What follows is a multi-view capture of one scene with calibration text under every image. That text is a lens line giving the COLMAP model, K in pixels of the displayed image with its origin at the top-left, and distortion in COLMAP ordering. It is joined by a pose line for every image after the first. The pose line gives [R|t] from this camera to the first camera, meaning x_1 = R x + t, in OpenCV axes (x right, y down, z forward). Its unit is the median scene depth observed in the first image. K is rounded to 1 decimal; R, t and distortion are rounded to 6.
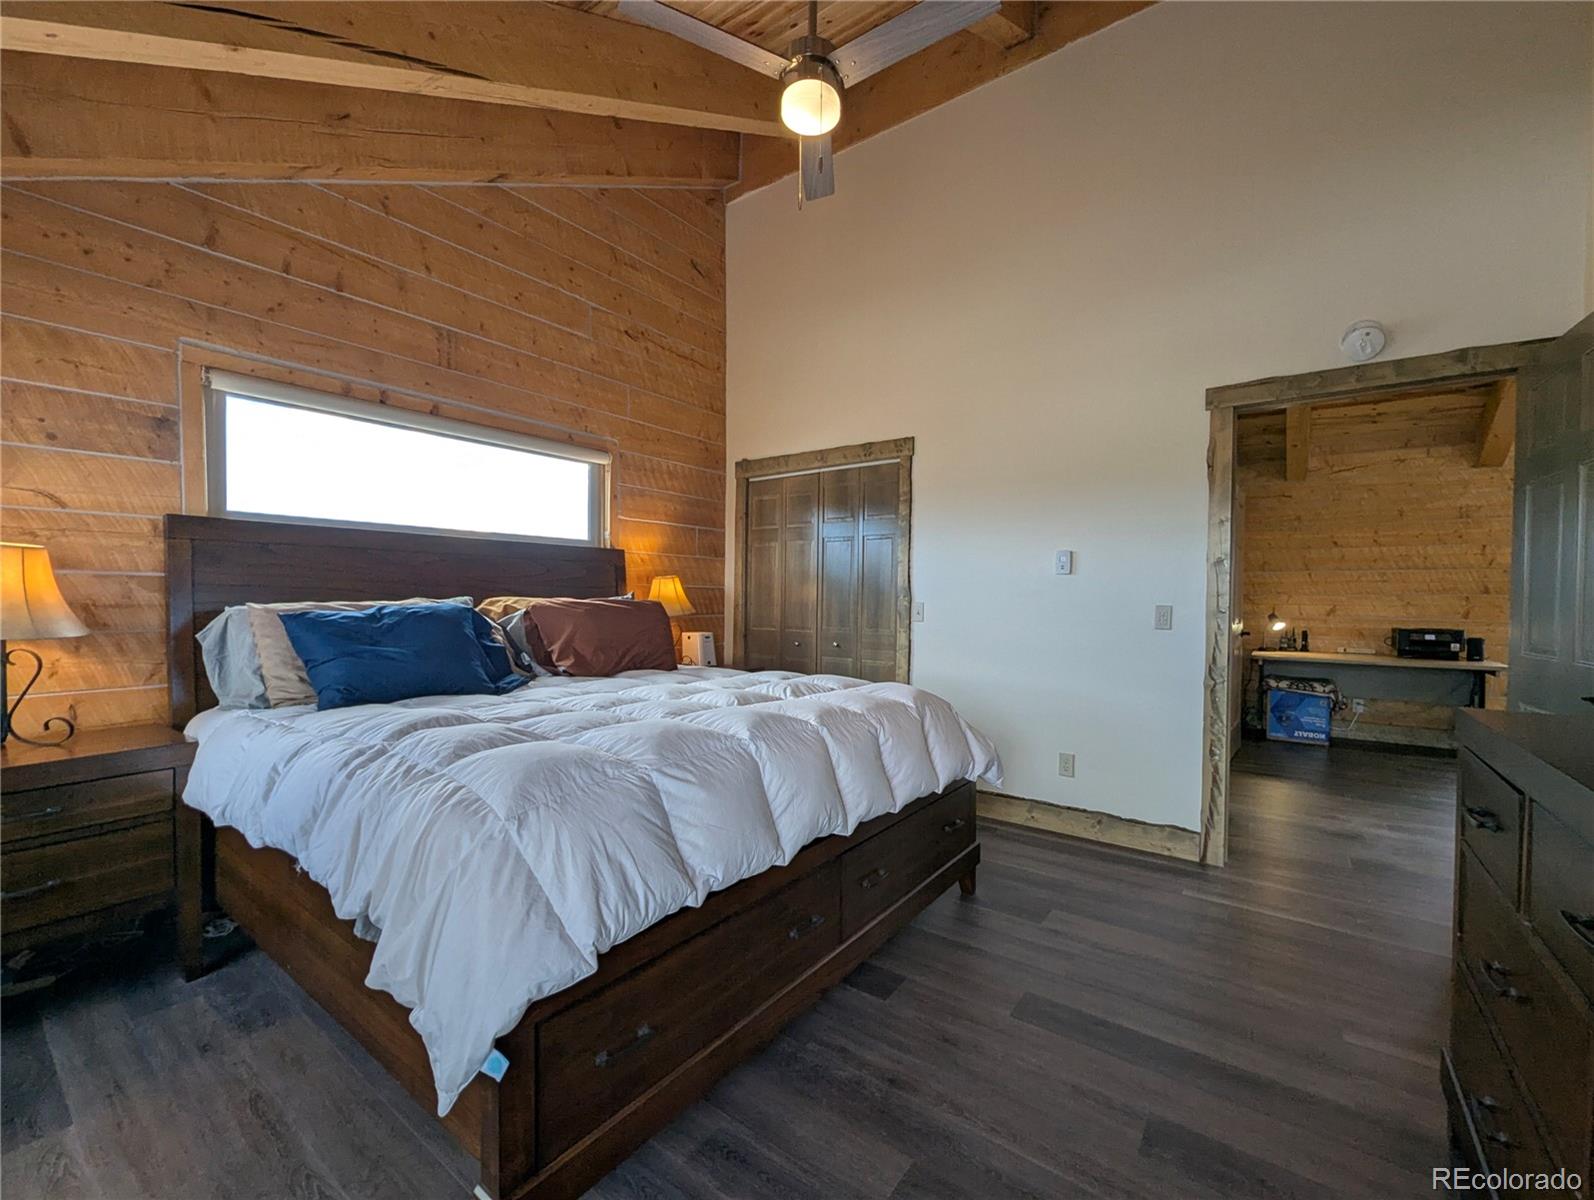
lens RADIAL K [[657.9, 0, 800.7], [0, 657.9, 611.8], [0, 0, 1]] dist [-0.002638, -0.000505]
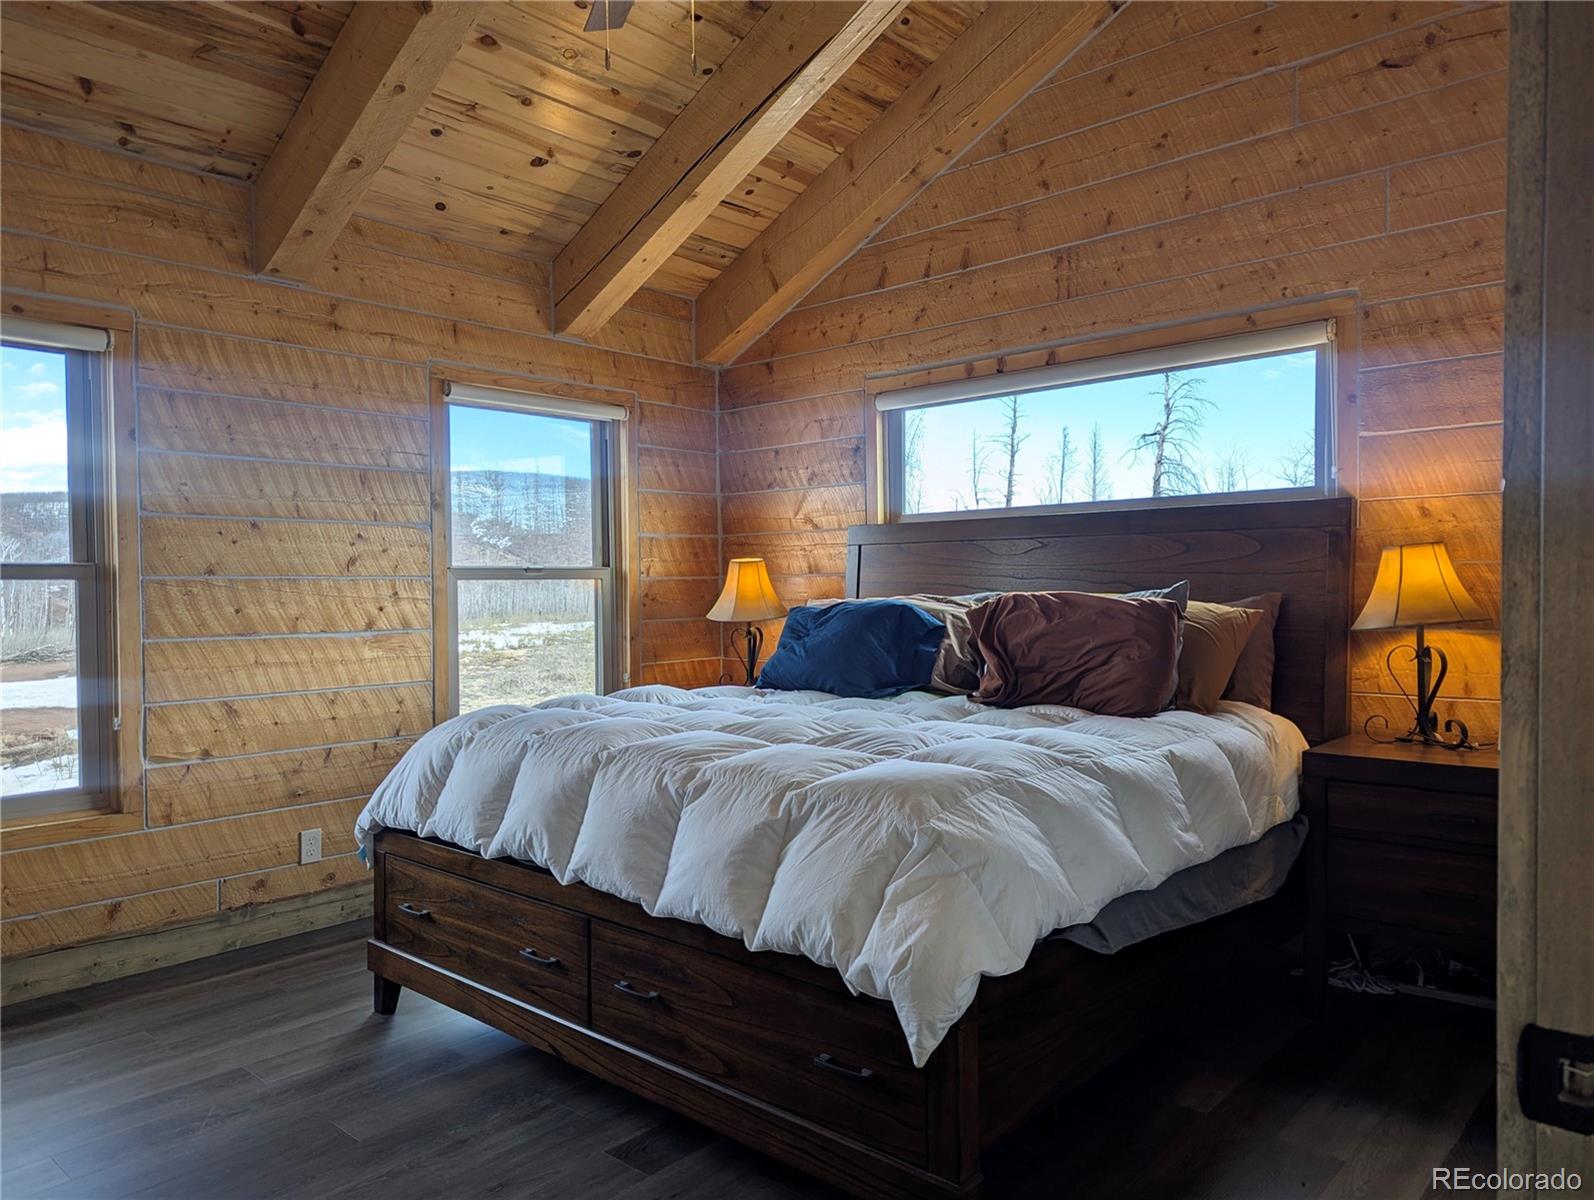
lens RADIAL K [[1124.6, 0, 793.8], [0, 1124.6, 618.9], [0, 0, 1]] dist [0.009055, -0.000684]
pose [[-0.111478, 0.023775, -0.993482, 0.898045], [-0.014740, 0.999564, 0.025575, -0.022606], [0.993658, 0.017495, -0.111079, 0.901745]]
